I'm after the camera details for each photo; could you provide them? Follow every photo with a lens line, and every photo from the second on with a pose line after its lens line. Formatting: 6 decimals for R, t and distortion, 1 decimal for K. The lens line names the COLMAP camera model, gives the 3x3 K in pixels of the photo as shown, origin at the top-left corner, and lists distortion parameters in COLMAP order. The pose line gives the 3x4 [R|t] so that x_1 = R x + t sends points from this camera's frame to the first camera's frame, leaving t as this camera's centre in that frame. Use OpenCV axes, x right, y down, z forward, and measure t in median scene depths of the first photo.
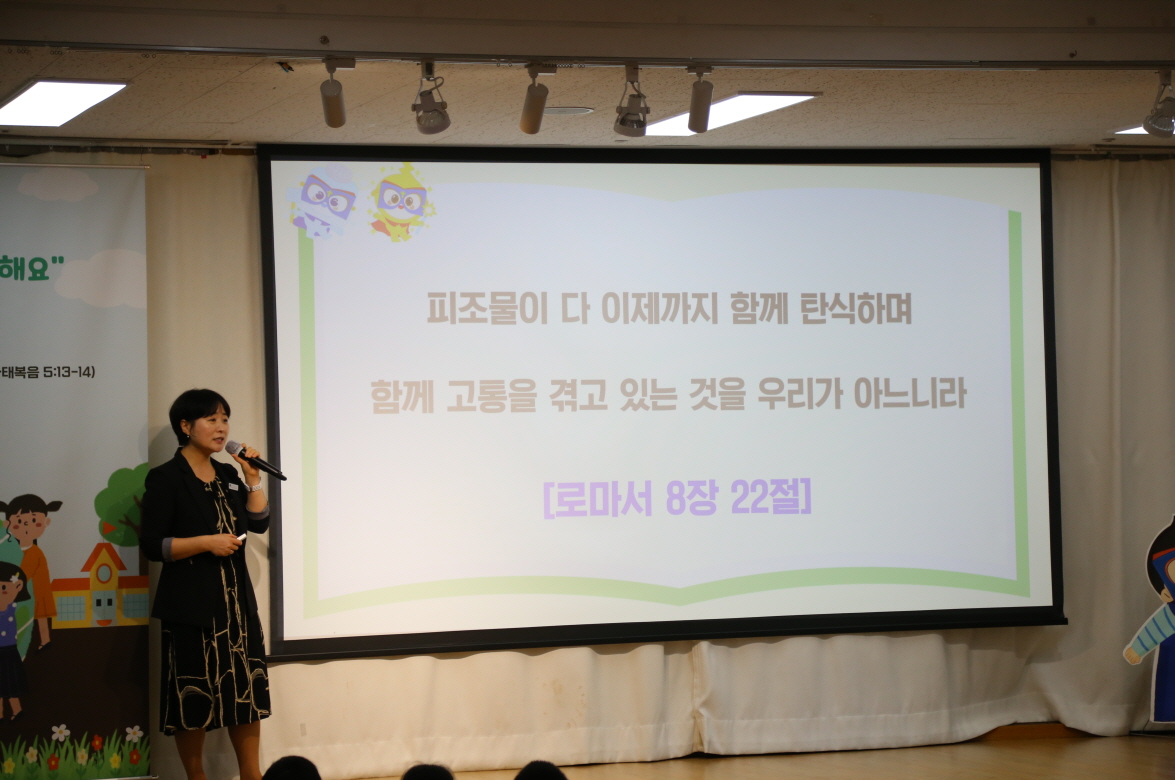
lens RADIAL K [[3156.6, 0, 587.5], [0, 3156.6, 390.0], [0, 0, 1]] dist [0.655493, 0.343034]
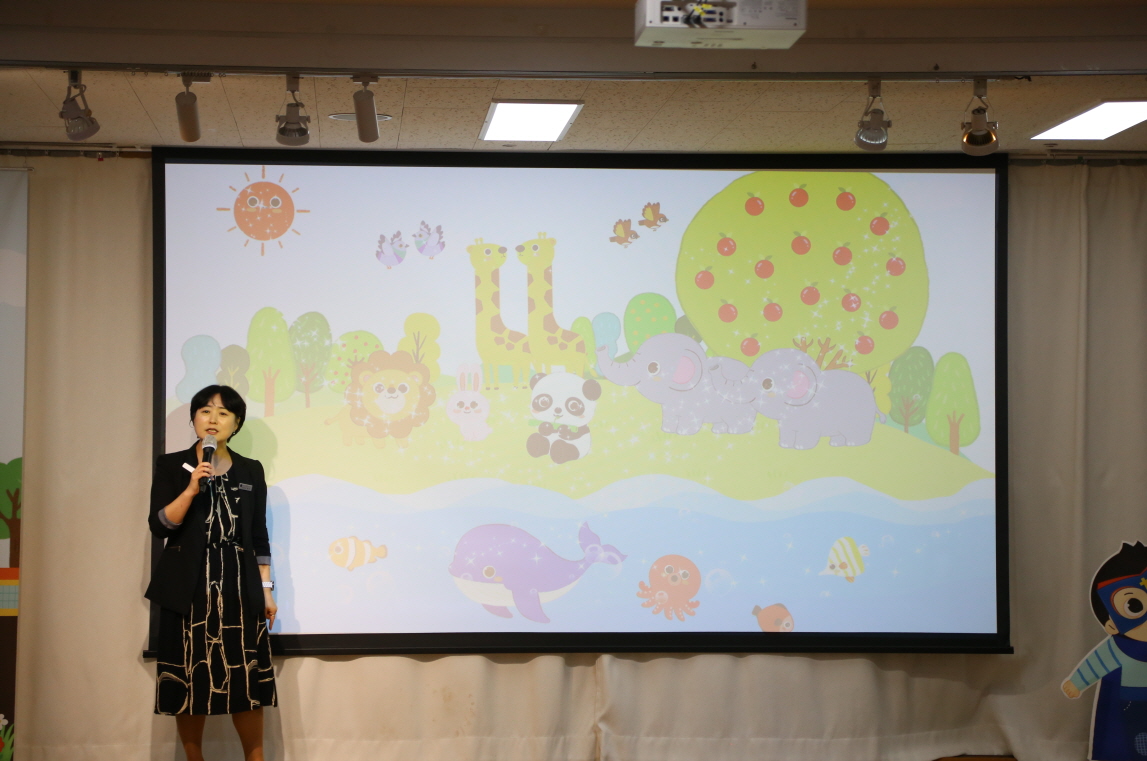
lens RADIAL K [[3199.7, 0, 573.5], [0, 3199.7, 380.5], [0, 0, 1]] dist [0.621150, 0.153125]
pose [[0.961674, 0.022238, -0.273291, 0.296163], [-0.021304, 0.999753, 0.006385, -0.011635], [0.273365, -0.000318, 0.961910, 0.040995]]
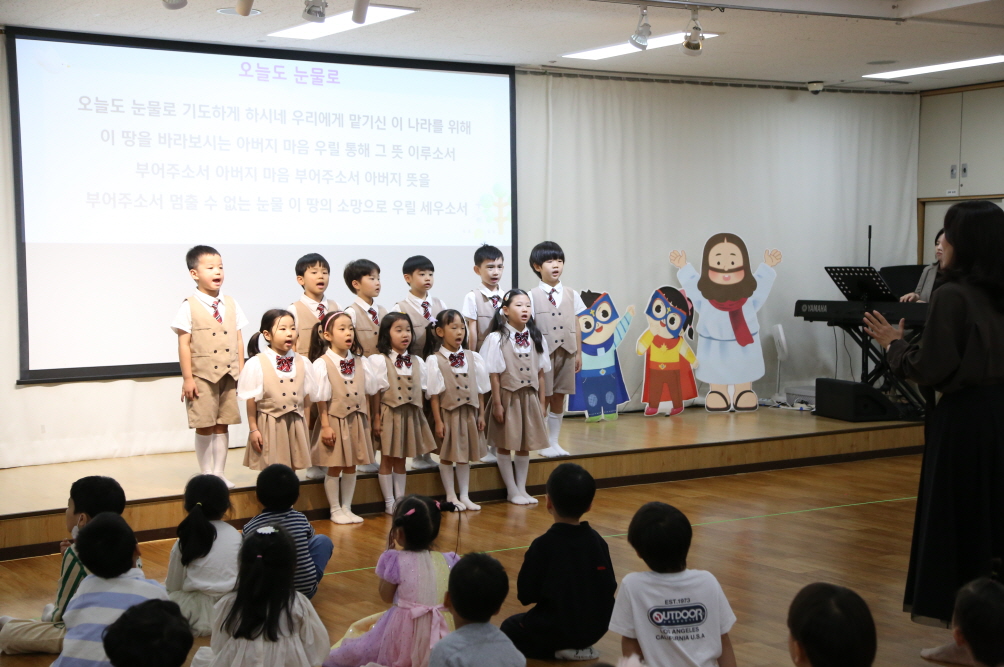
lens RADIAL K [[1568.6, 0, 505.3], [0, 1568.6, 338.1], [0, 0, 1]] dist [0.213833, 0.018388]
pose [[0.969056, 0.003049, 0.246821, -0.061436], [-0.021007, 0.997315, 0.070158, 0.007066], [-0.245944, -0.073172, 0.966518, 0.222395]]
